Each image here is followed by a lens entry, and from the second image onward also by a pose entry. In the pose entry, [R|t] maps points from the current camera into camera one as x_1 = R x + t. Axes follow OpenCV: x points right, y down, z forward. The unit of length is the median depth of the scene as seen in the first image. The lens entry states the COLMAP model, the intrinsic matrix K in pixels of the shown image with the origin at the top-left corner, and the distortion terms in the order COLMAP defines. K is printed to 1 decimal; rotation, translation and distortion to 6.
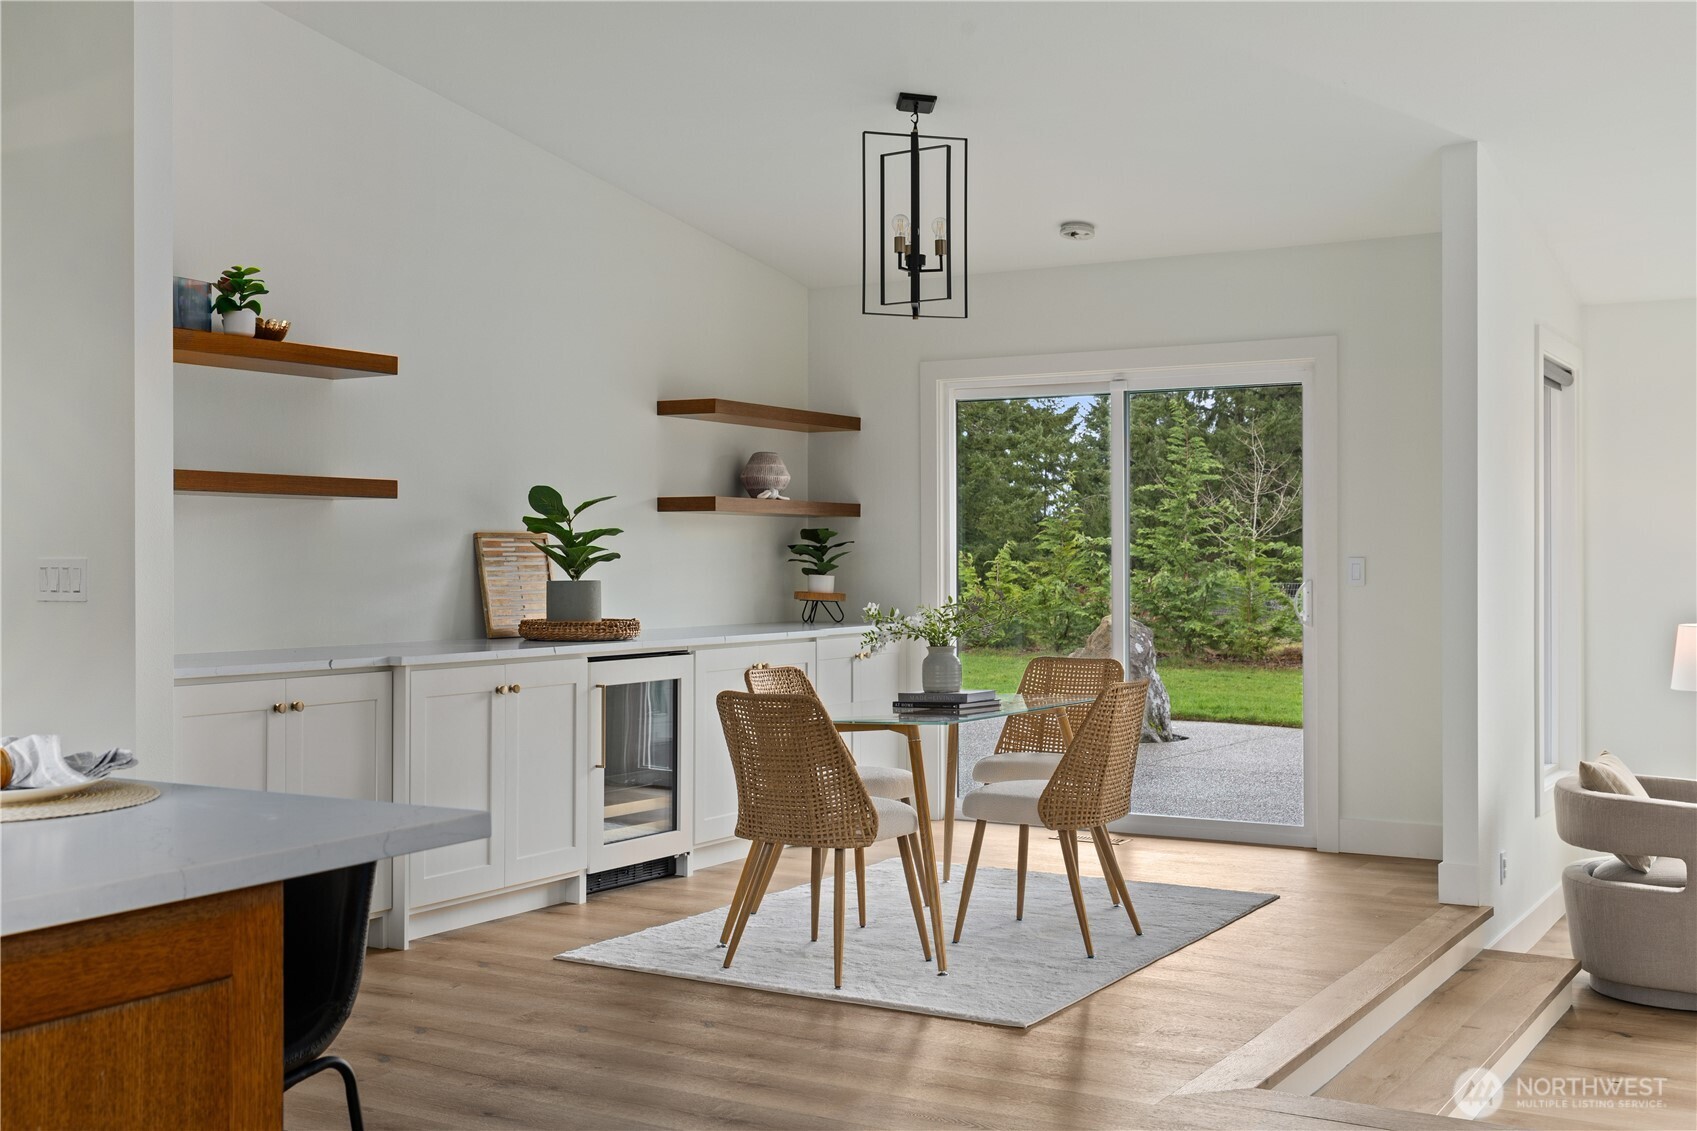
lens RADIAL K [[1893.5, 0, 848.5], [0, 1893.5, 565.5], [0, 0, 1]] dist [-0.008558, -0.001574]
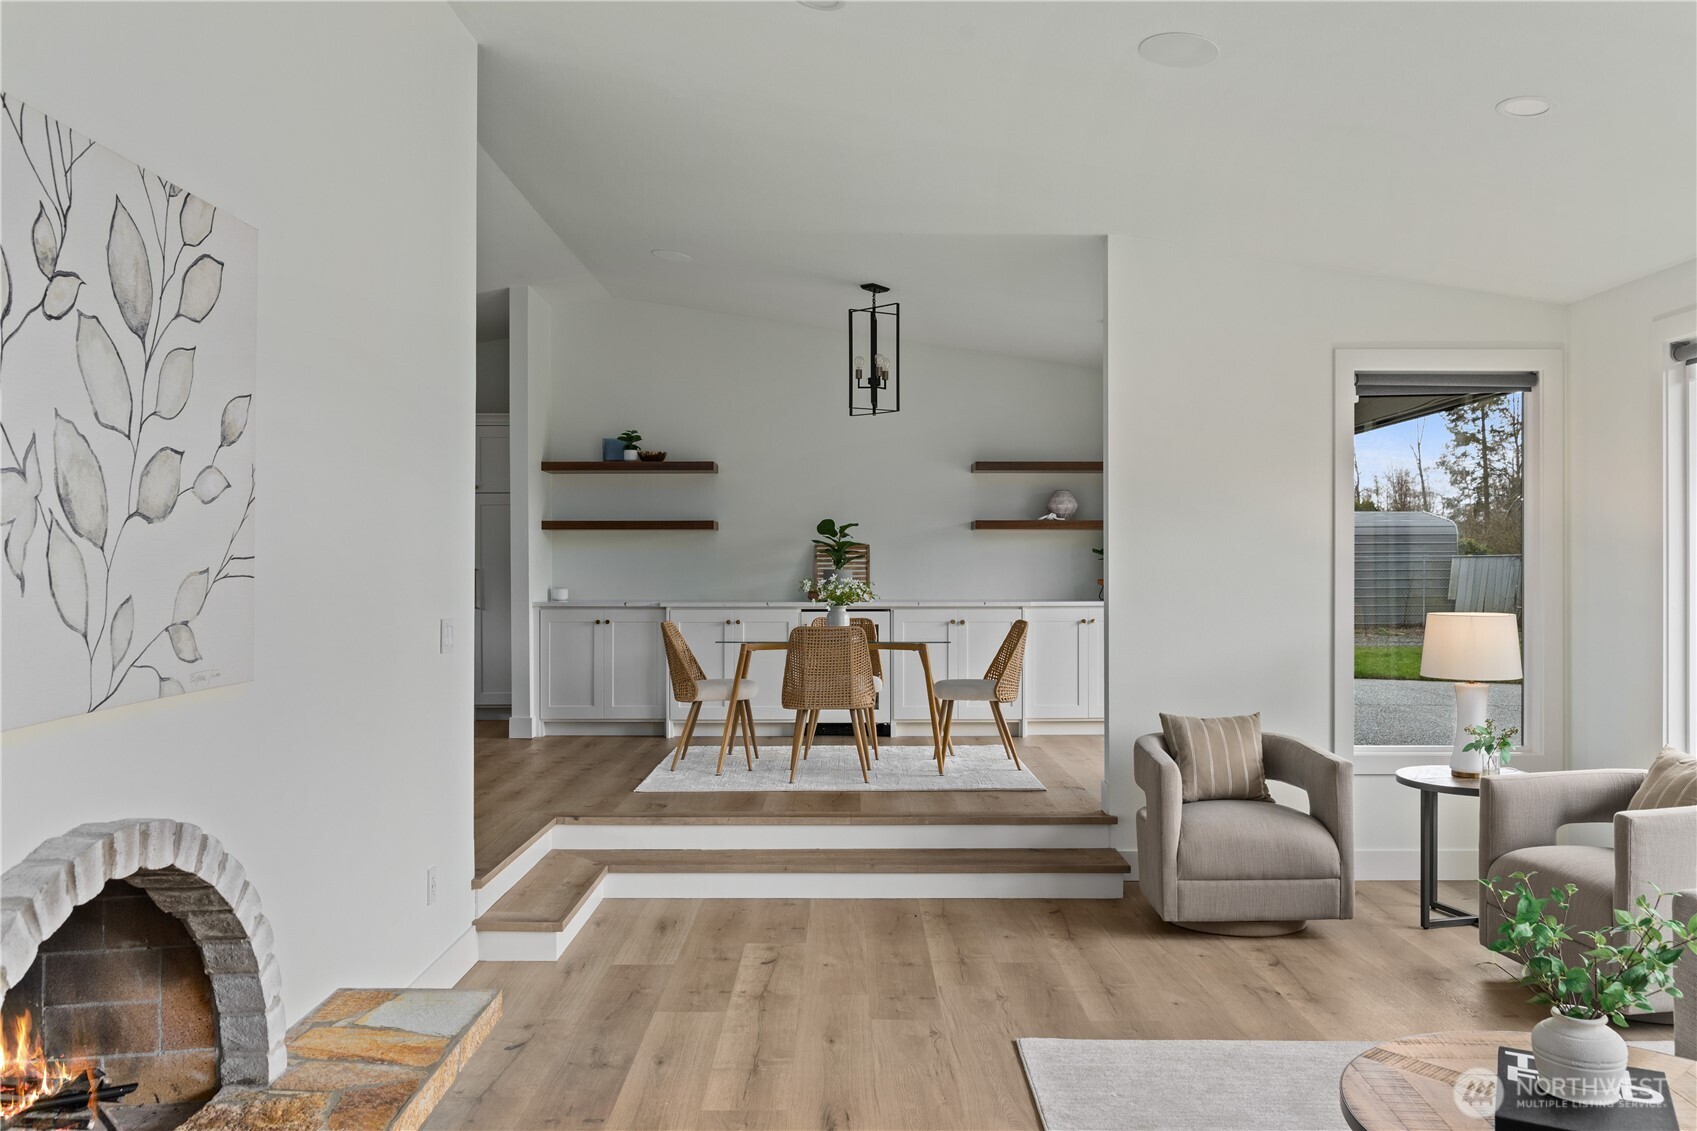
lens RADIAL K [[1214.7, 0, 848.5], [0, 1214.7, 565.5], [0, 0, 1]] dist [0.002650, 0.000276]
pose [[0.511139, 0.006882, -0.859470, 0.959561], [-0.003399, 0.999976, 0.005986, -0.003108], [0.859491, -0.000138, 0.511150, 0.424506]]
